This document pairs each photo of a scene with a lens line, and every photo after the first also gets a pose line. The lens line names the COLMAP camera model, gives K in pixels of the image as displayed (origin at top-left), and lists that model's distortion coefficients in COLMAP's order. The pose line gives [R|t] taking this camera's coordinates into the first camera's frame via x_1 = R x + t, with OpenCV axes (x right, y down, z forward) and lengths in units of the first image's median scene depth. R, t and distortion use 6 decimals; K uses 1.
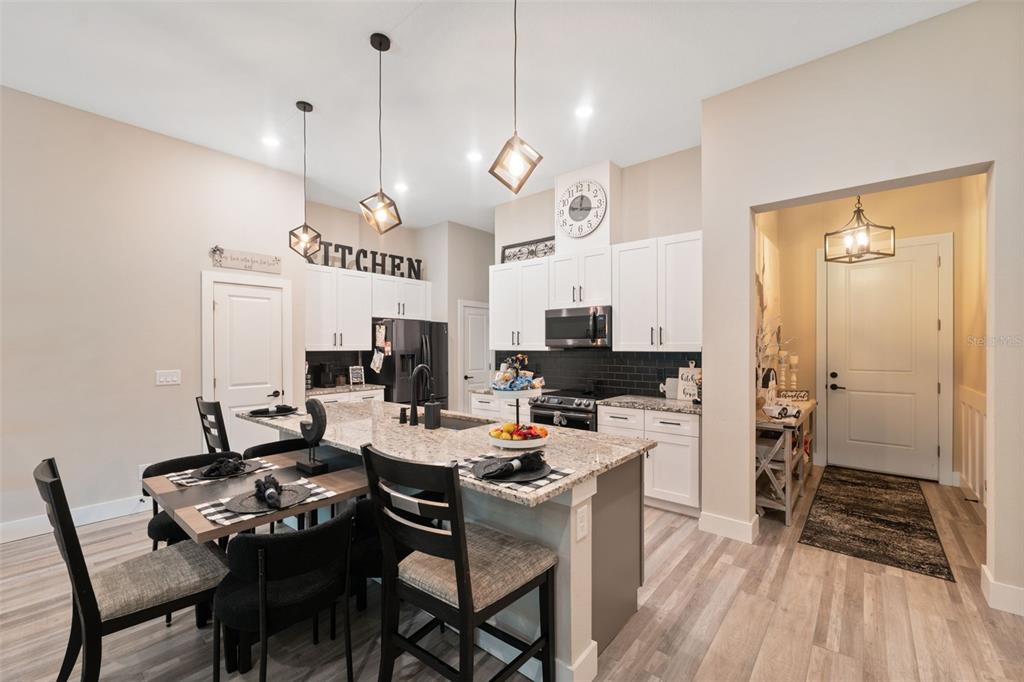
lens RADIAL K [[422.2, 0, 511.0], [0, 422.2, 345.2], [0, 0, 1]] dist [0.008648, 0.000118]
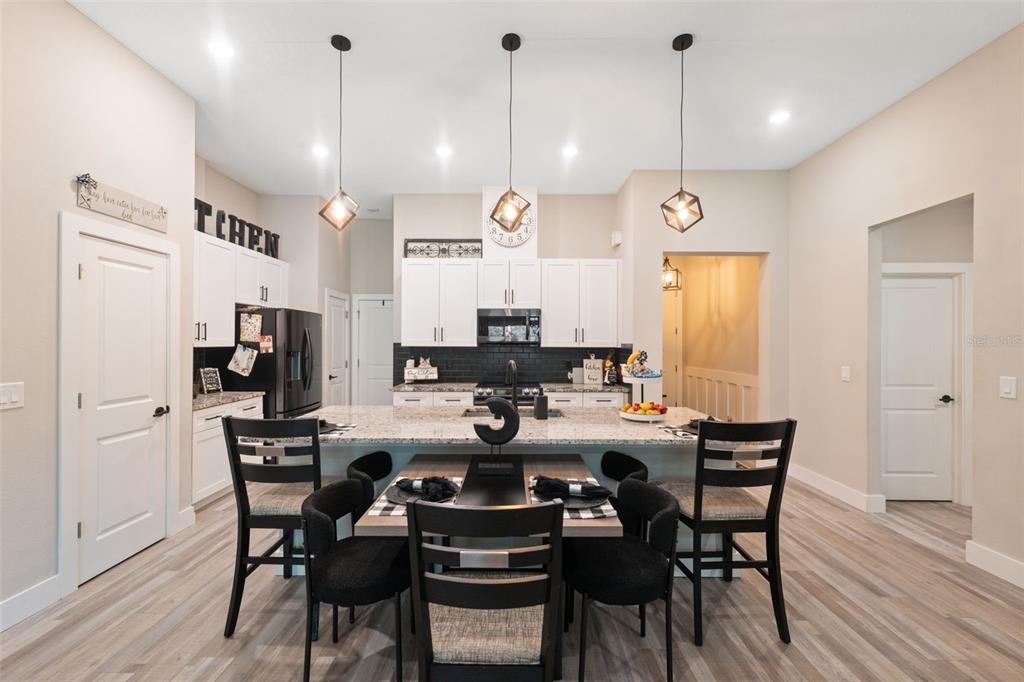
lens RADIAL K [[416.3, 0, 512.0], [0, 416.3, 341.0], [0, 0, 1]] dist [0.001571, 0.000226]
pose [[0.764368, 0.007256, 0.644739, -0.554824], [-0.007429, 0.999969, -0.002446, 0.000681], [-0.644737, -0.002921, 0.764399, 0.140806]]
